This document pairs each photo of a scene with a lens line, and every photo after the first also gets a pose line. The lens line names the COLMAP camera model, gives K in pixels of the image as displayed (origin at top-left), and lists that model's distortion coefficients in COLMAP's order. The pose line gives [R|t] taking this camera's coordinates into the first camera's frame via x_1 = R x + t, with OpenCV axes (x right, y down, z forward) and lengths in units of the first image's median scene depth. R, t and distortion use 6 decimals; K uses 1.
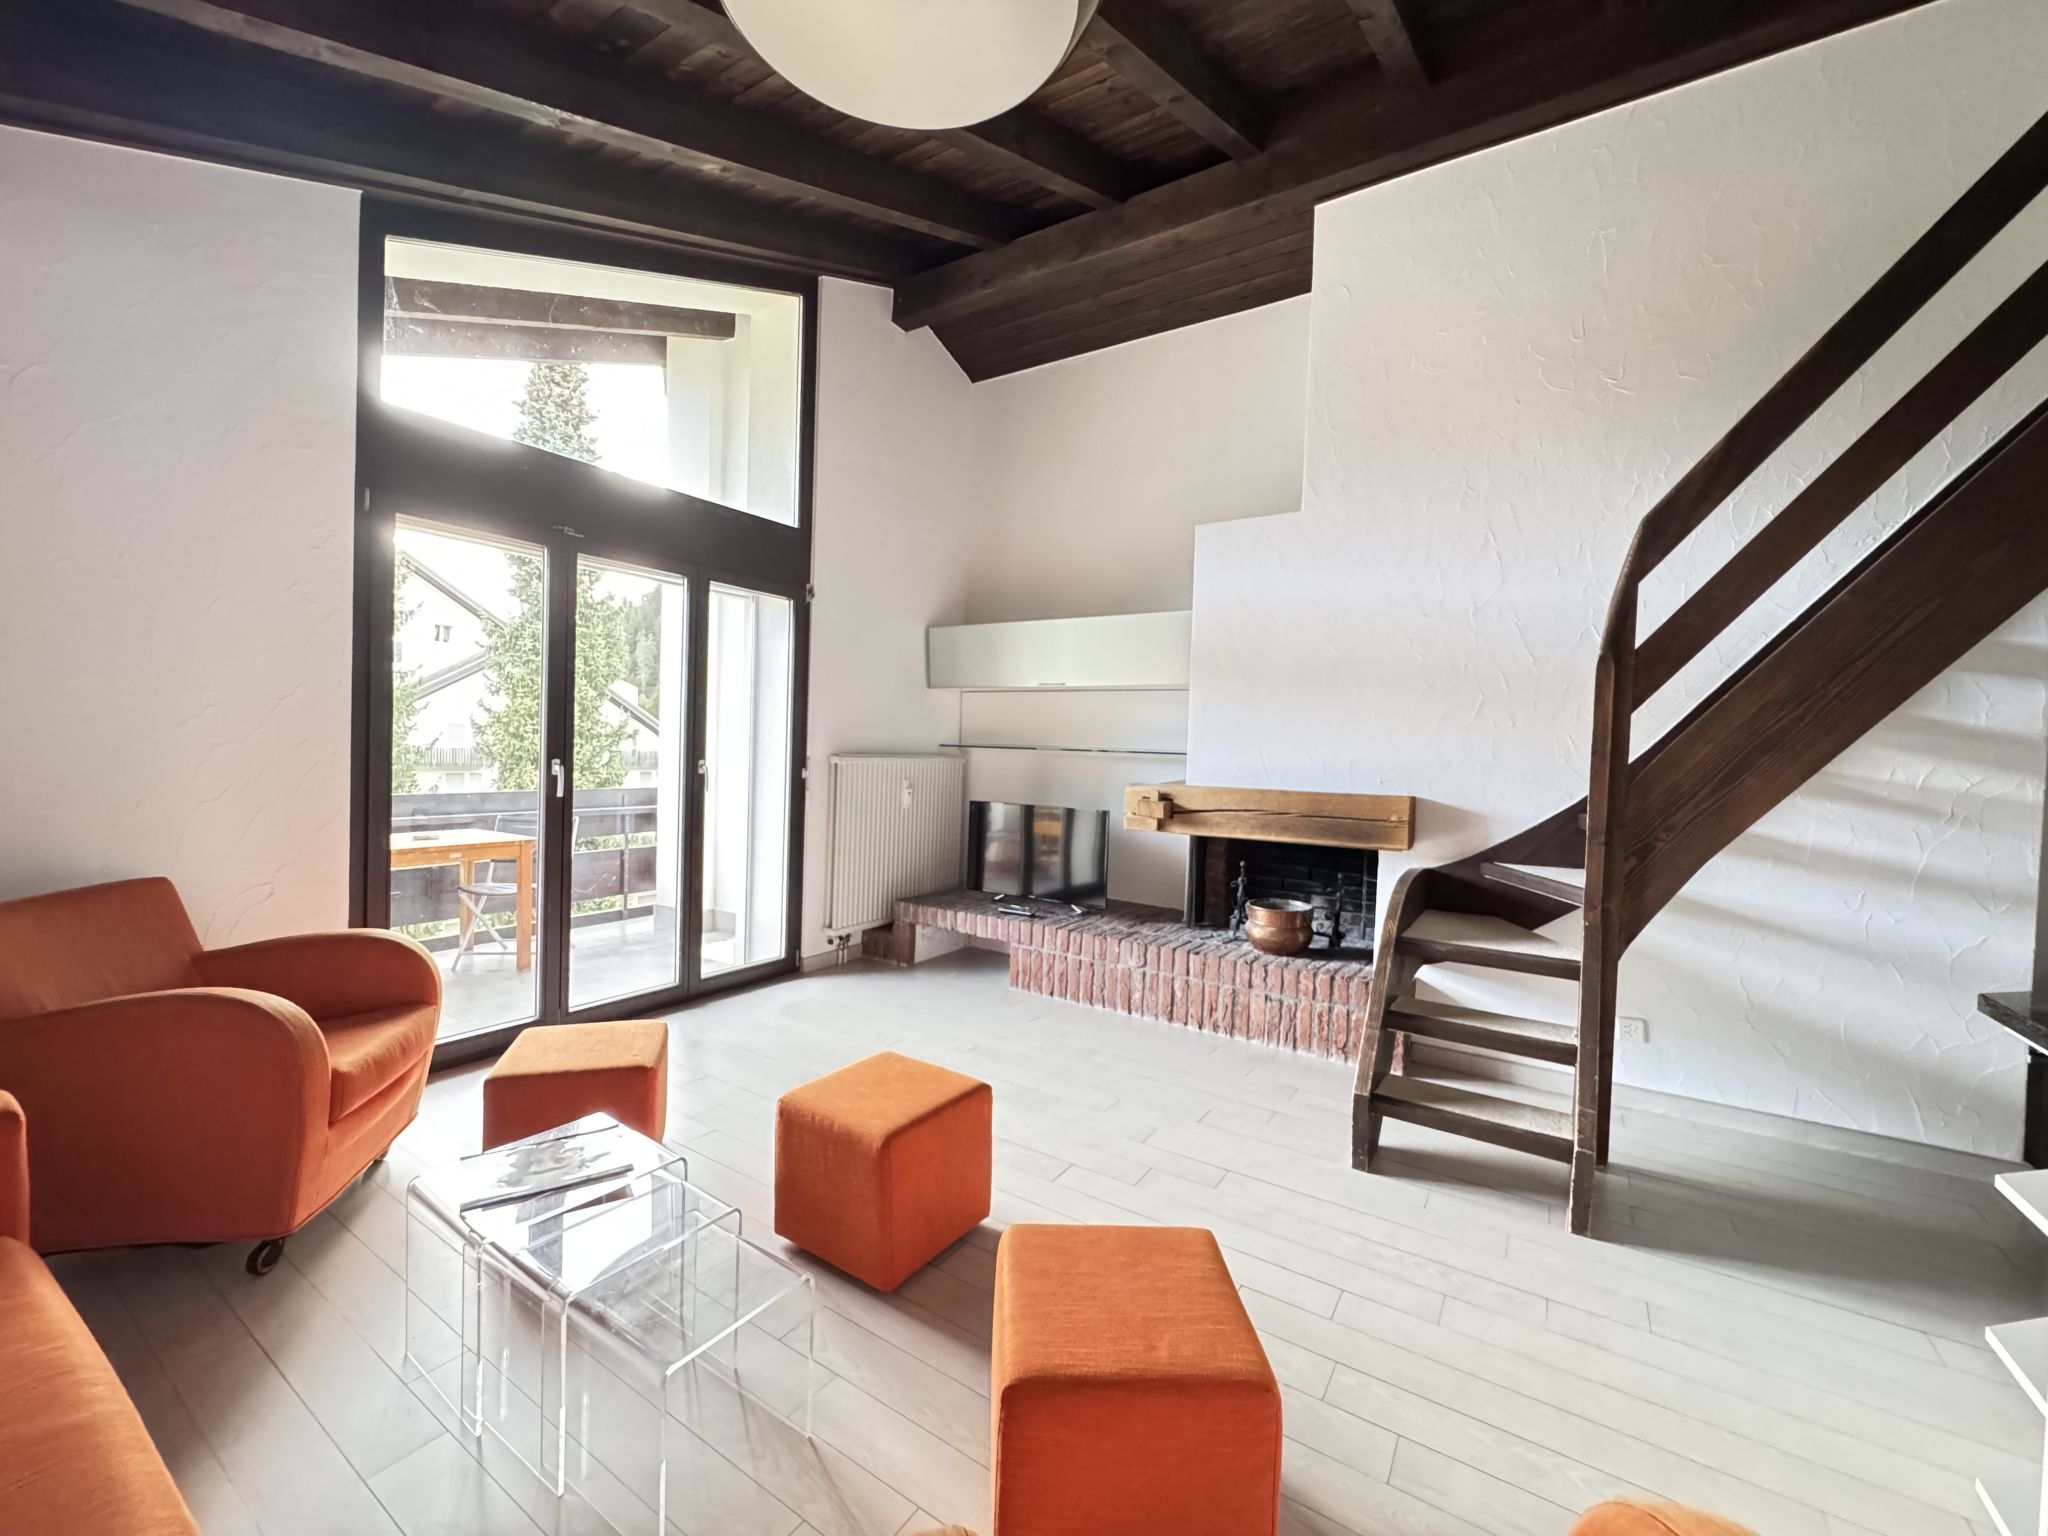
lens RADIAL K [[816.3, 0, 1013.2], [0, 816.3, 767.1], [0, 0, 1]] dist [-0.000938, 0.000827]
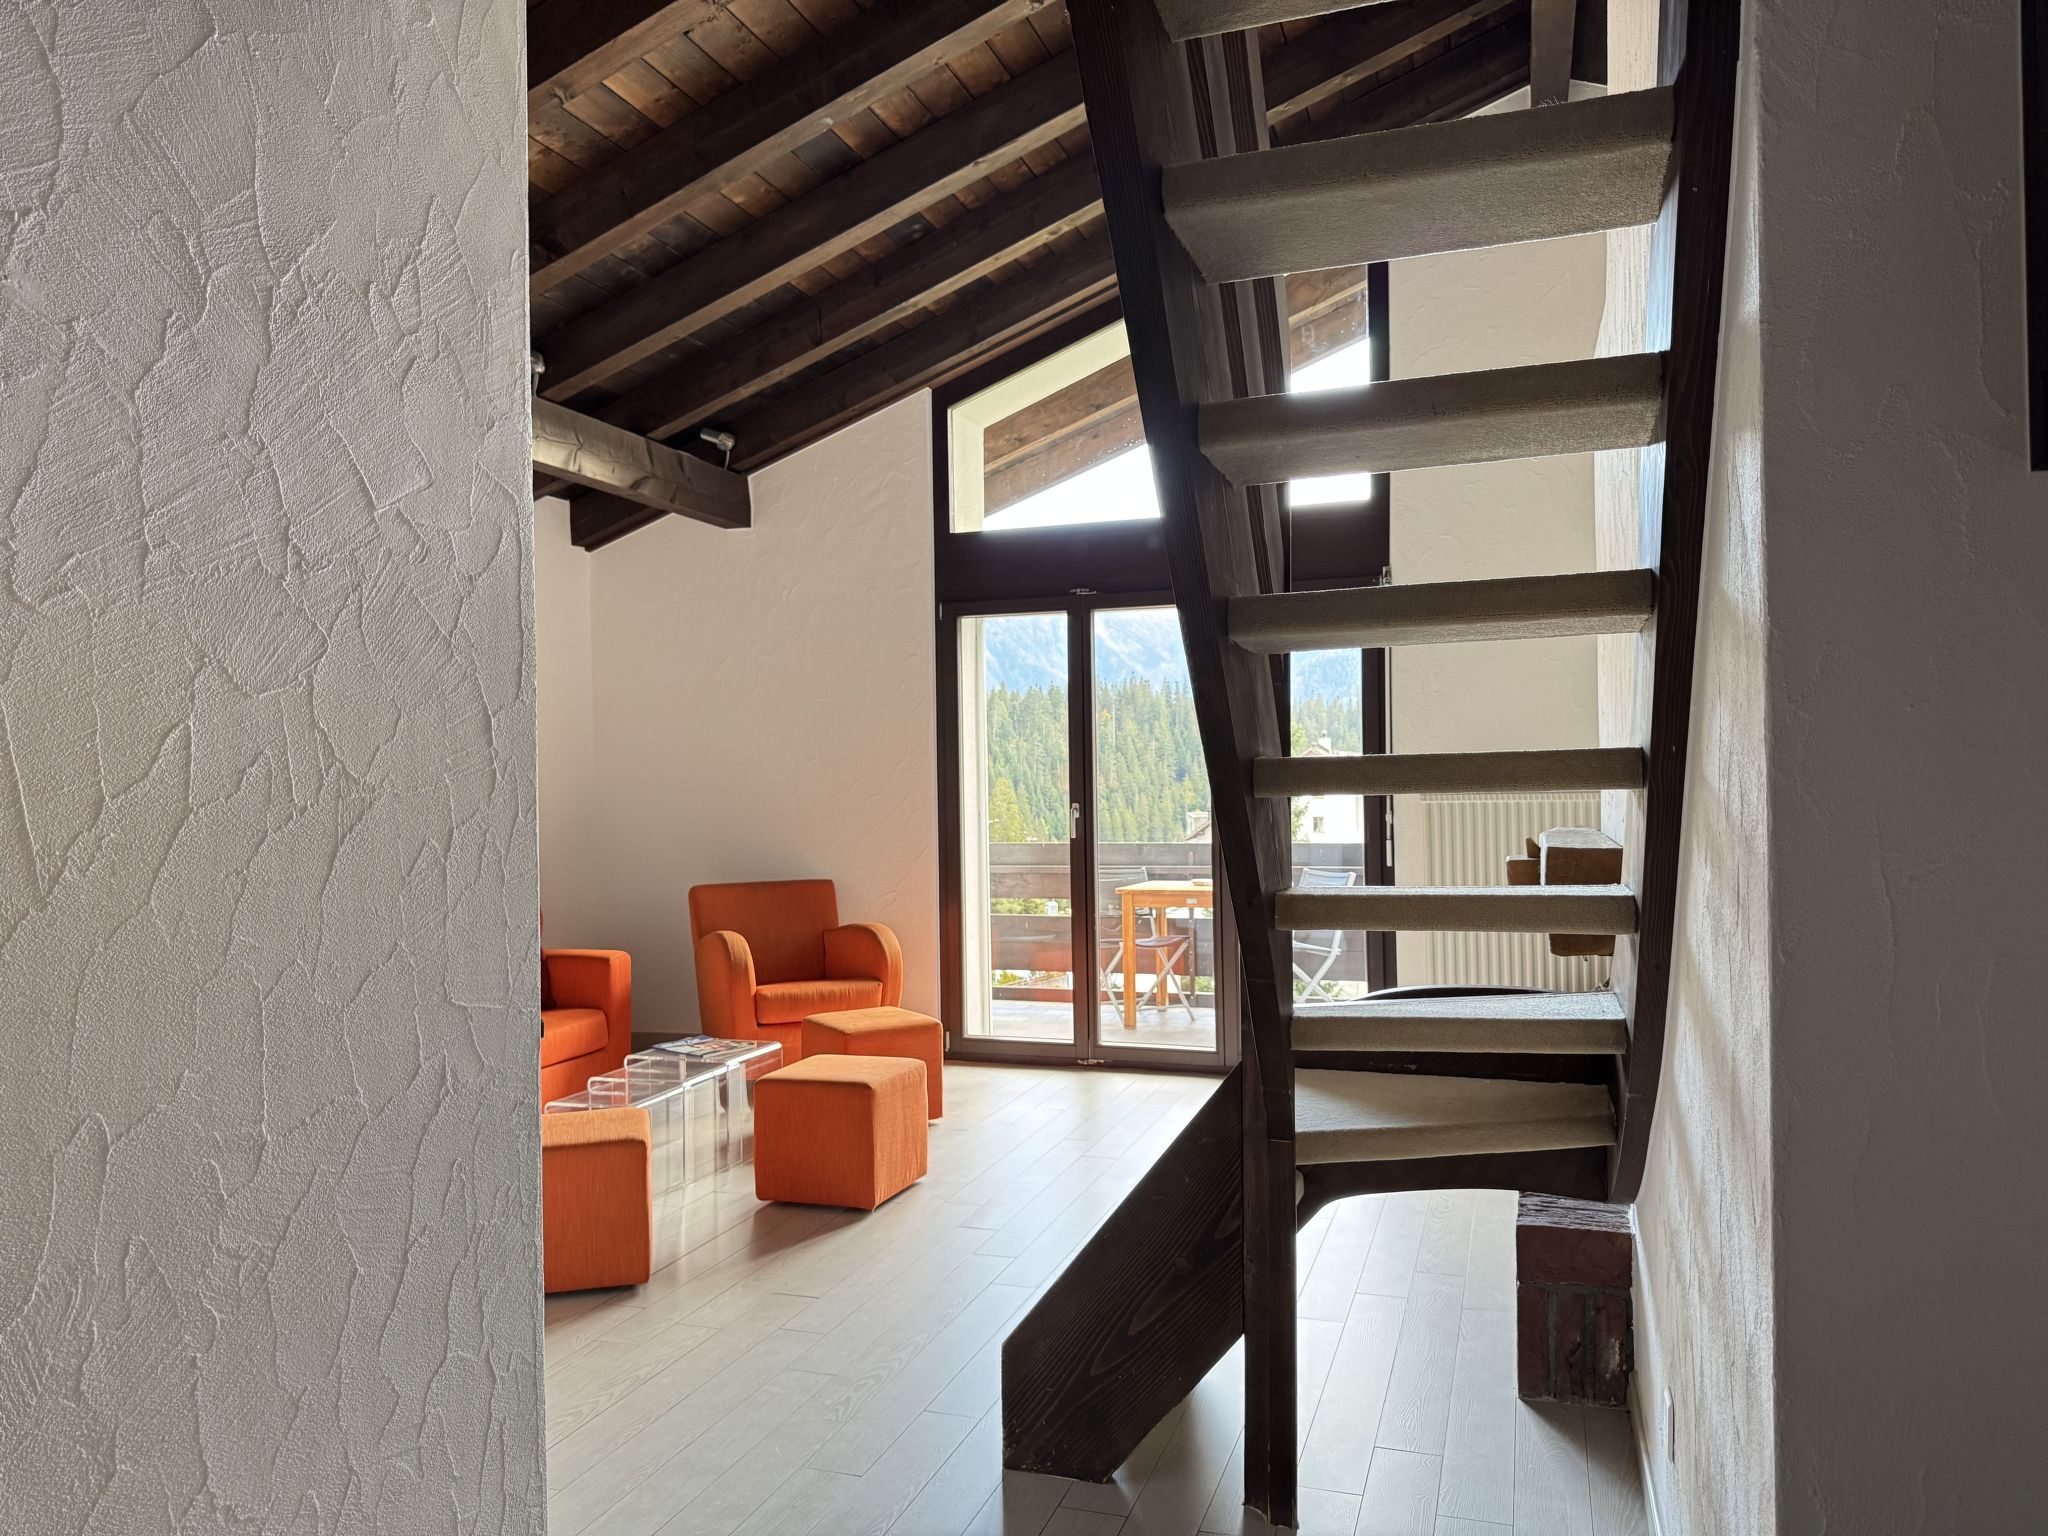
lens RADIAL K [[1423.6, 0, 1043.0], [0, 1423.6, 779.6], [0, 0, 1]] dist [0.055983, -0.018218]
pose [[0.272437, -0.036472, -0.961482, 1.116707], [0.005288, 0.999323, -0.036409, 0.023210], [0.962159, 0.004835, 0.272445, 0.399145]]
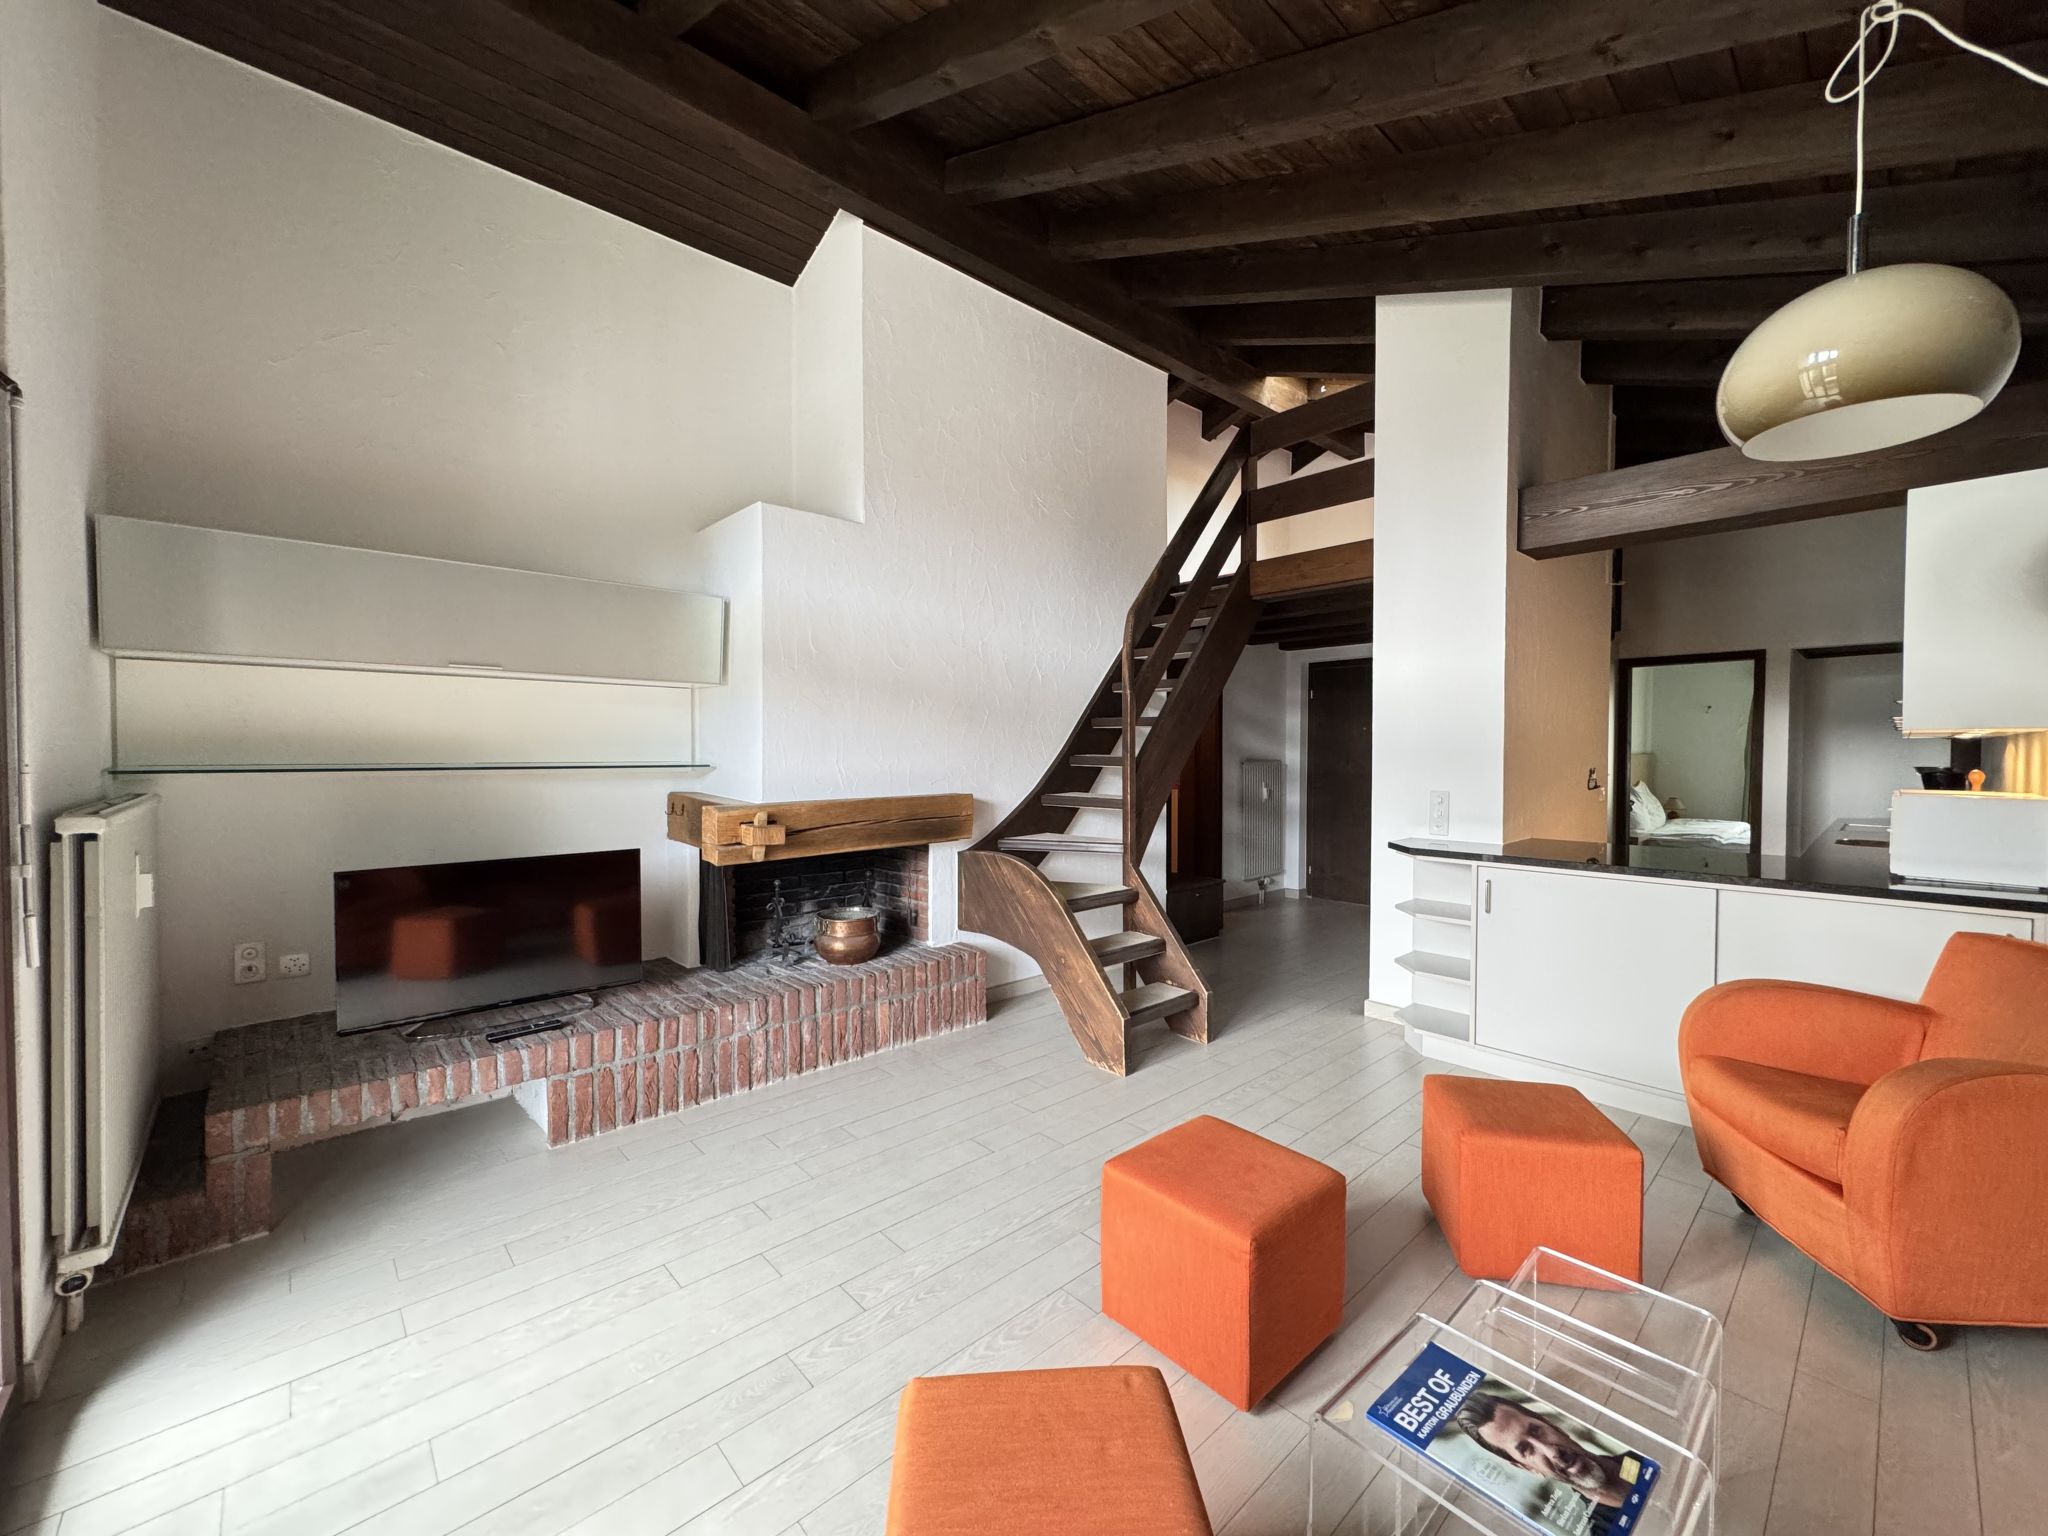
lens RADIAL K [[816.3, 0, 1020.4], [0, 816.3, 763.7], [0, 0, 1]] dist [-0.000938, 0.000827]
pose [[0.236715, -0.045769, 0.970501, -0.575326], [0.026092, 0.998829, 0.040741, -0.049067], [-0.971229, 0.015678, 0.237632, 0.542402]]
